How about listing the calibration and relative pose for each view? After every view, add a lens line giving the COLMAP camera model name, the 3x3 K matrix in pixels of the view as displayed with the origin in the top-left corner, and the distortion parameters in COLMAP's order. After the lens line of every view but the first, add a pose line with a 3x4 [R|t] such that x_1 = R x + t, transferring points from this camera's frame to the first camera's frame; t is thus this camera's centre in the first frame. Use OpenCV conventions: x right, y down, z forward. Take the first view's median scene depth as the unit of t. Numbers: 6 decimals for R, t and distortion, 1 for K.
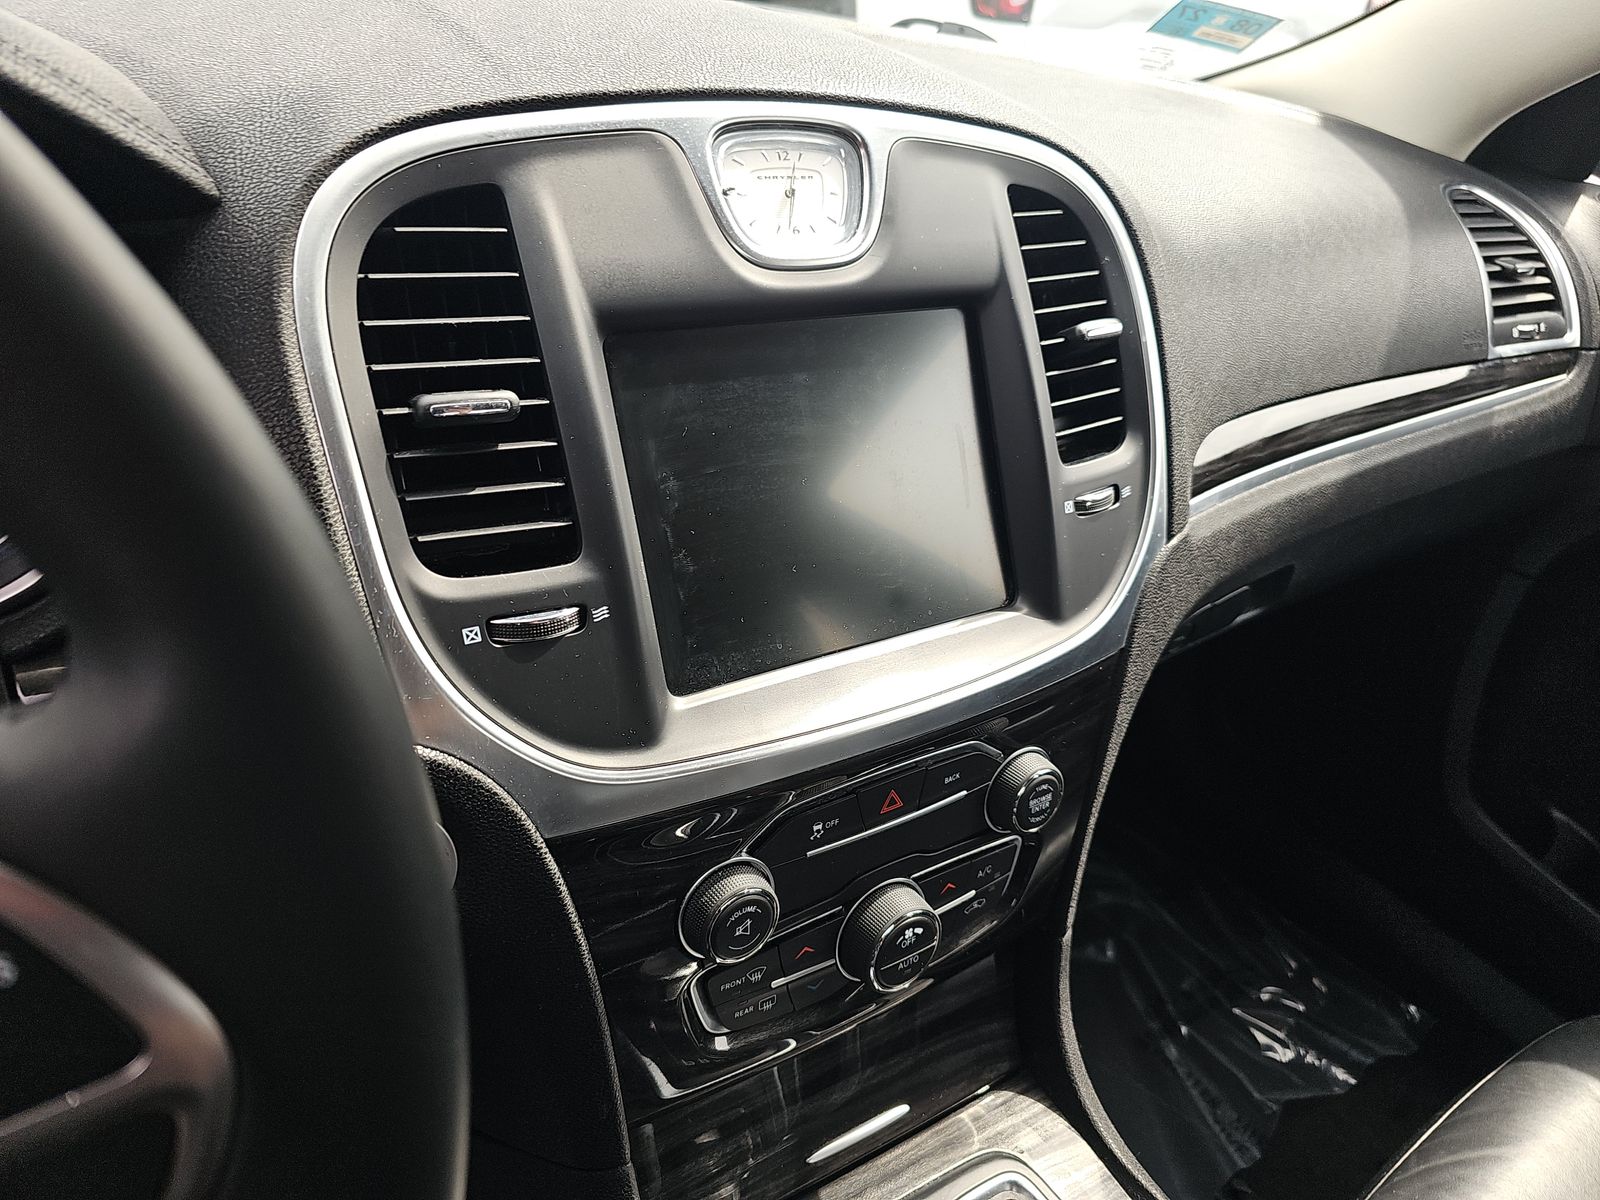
lens RADIAL K [[1071.3, 0, 798.1], [0, 1071.3, 602.0], [0, 0, 1]] dist [0.014001, -0.023379]
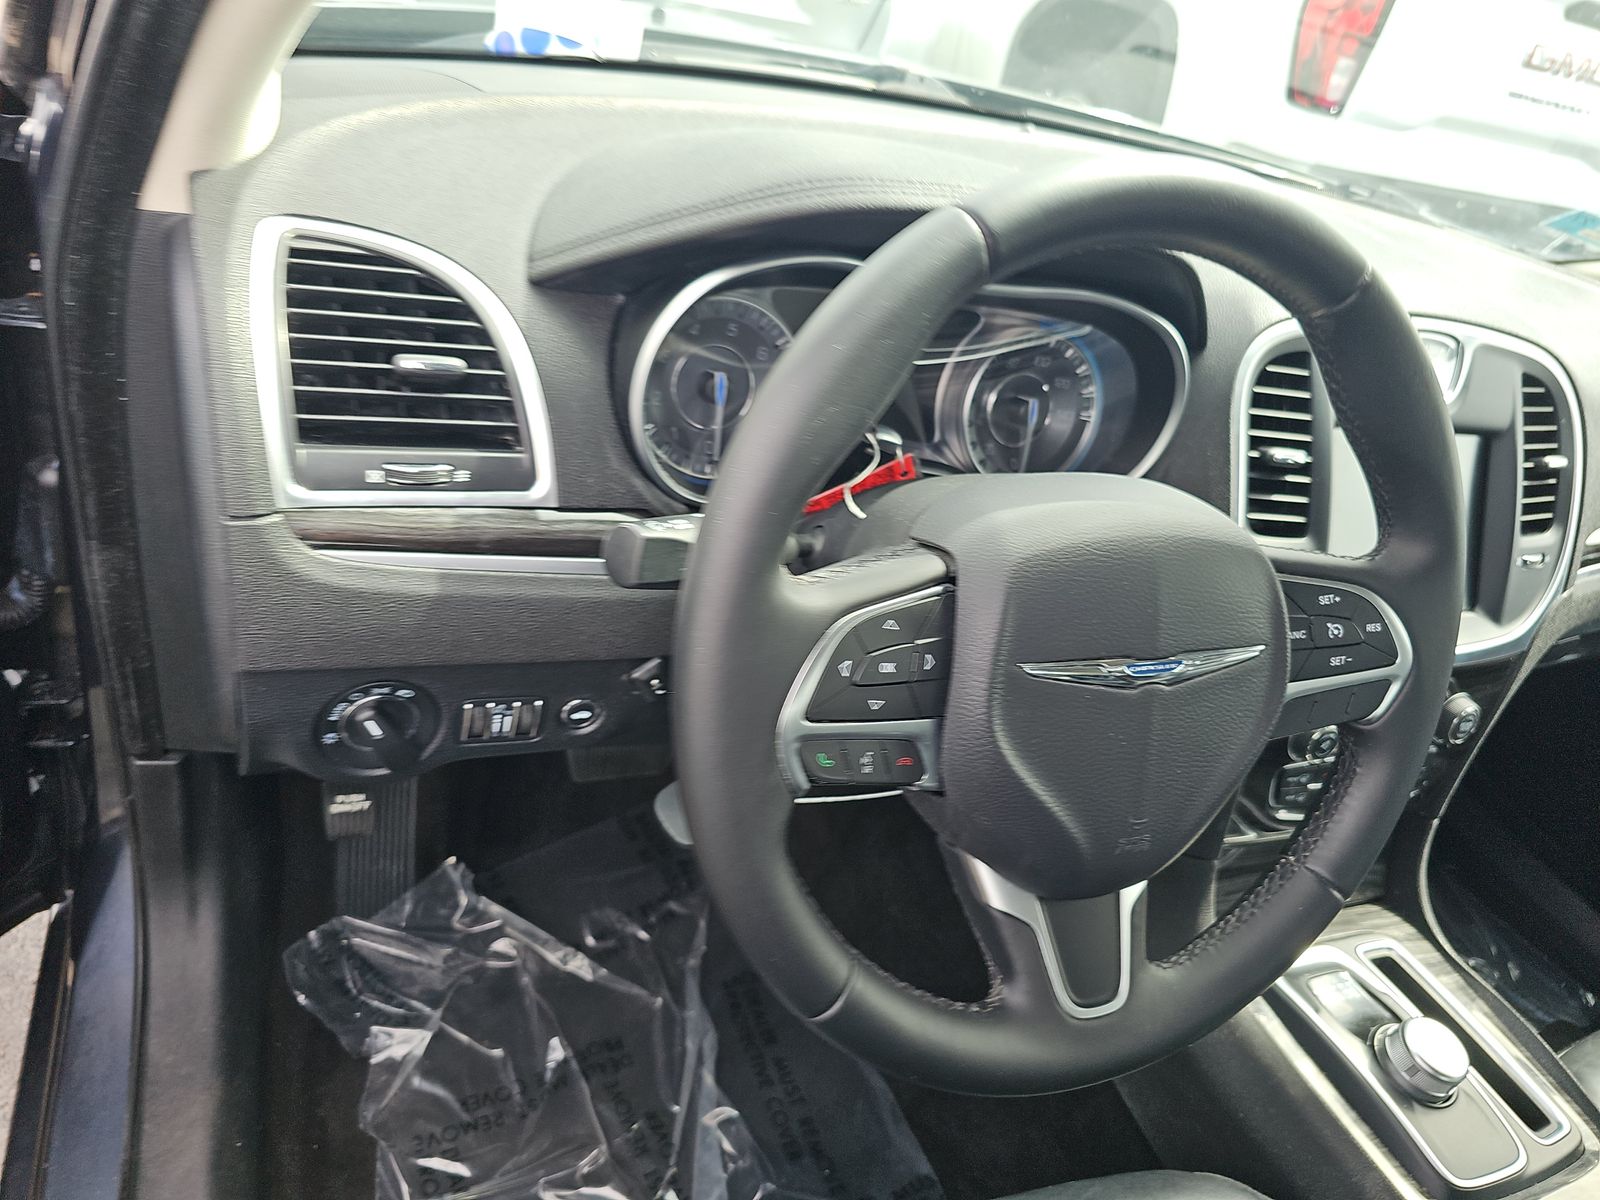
lens RADIAL K [[1071.3, 0, 798.1], [0, 1071.3, 602.0], [0, 0, 1]] dist [0.014001, -0.023379]
pose [[0.975363, 0.195033, -0.103093, -0.661262], [-0.194424, 0.980787, 0.016017, 0.166647], [0.104237, 0.004422, 0.994543, -0.801511]]
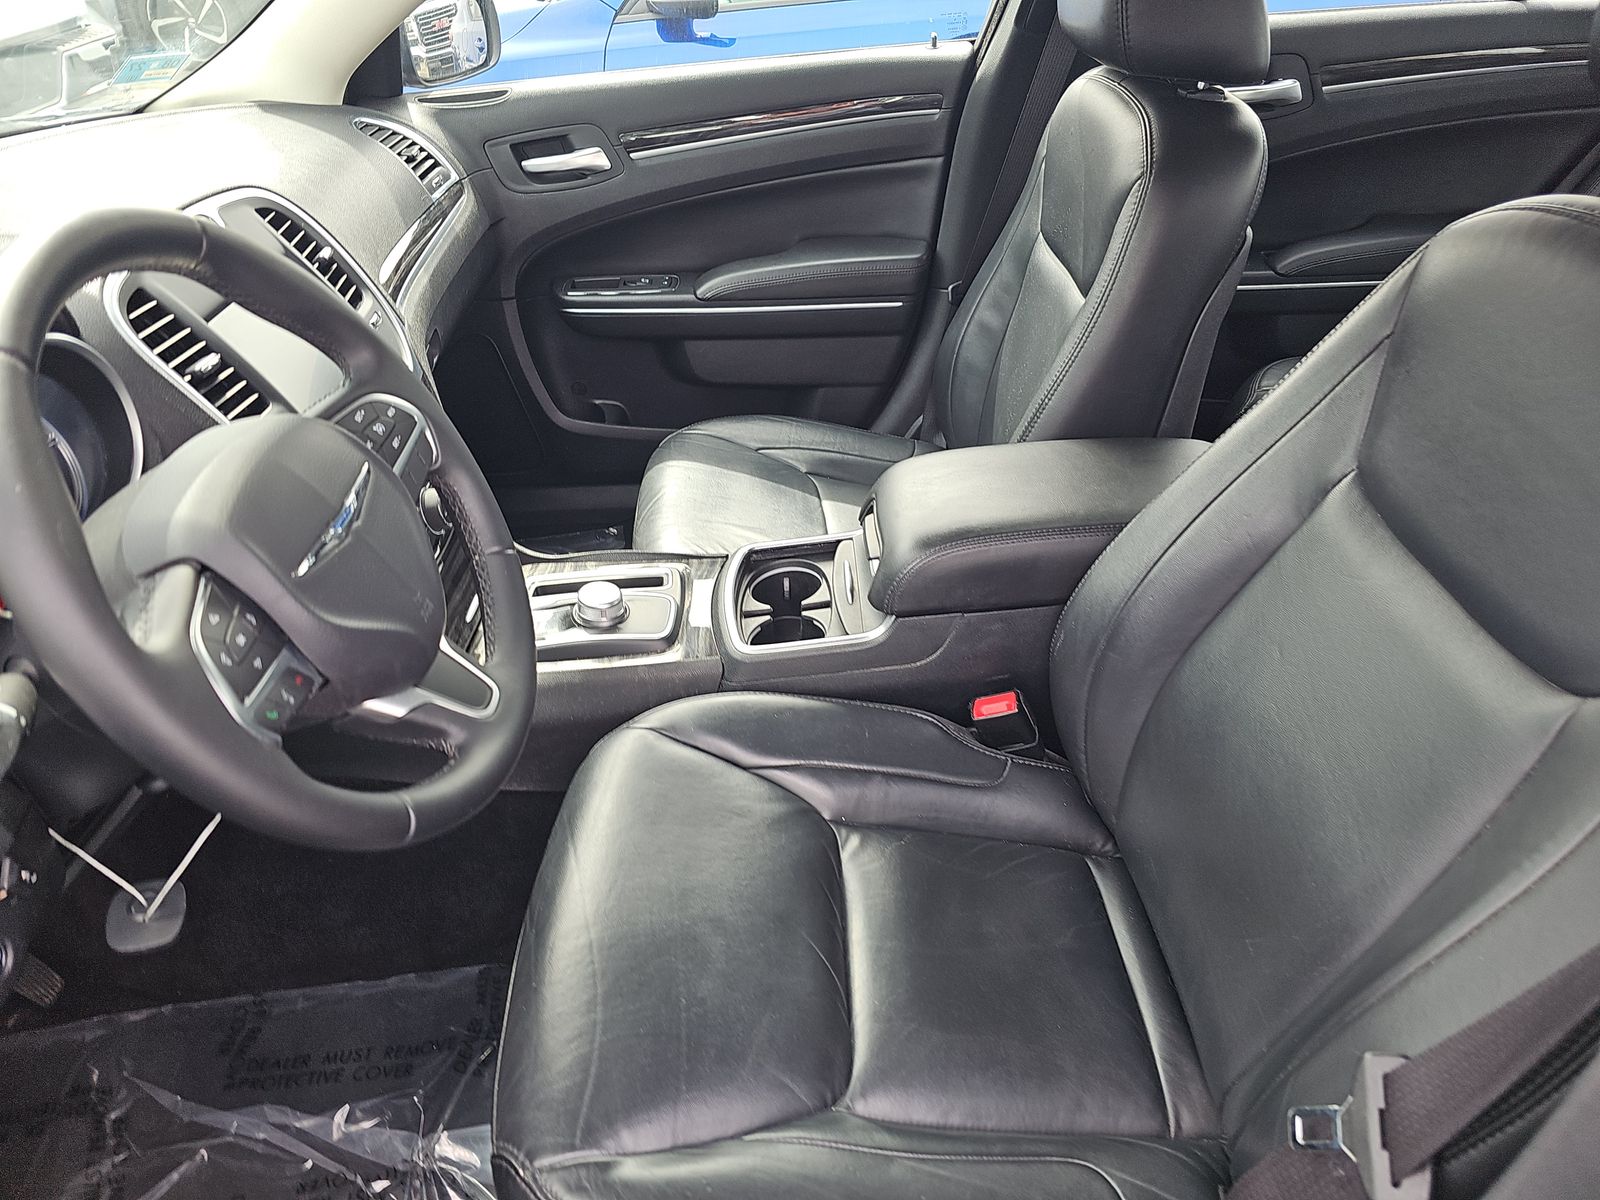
lens RADIAL K [[1071.3, 0, 798.1], [0, 1071.3, 602.0], [0, 0, 1]] dist [0.014001, -0.023379]
pose [[0.519474, -0.590514, 0.617609, -1.018894], [0.528860, 0.789902, 0.310421, 0.145956], [-0.671158, 0.165373, 0.722633, -1.159096]]
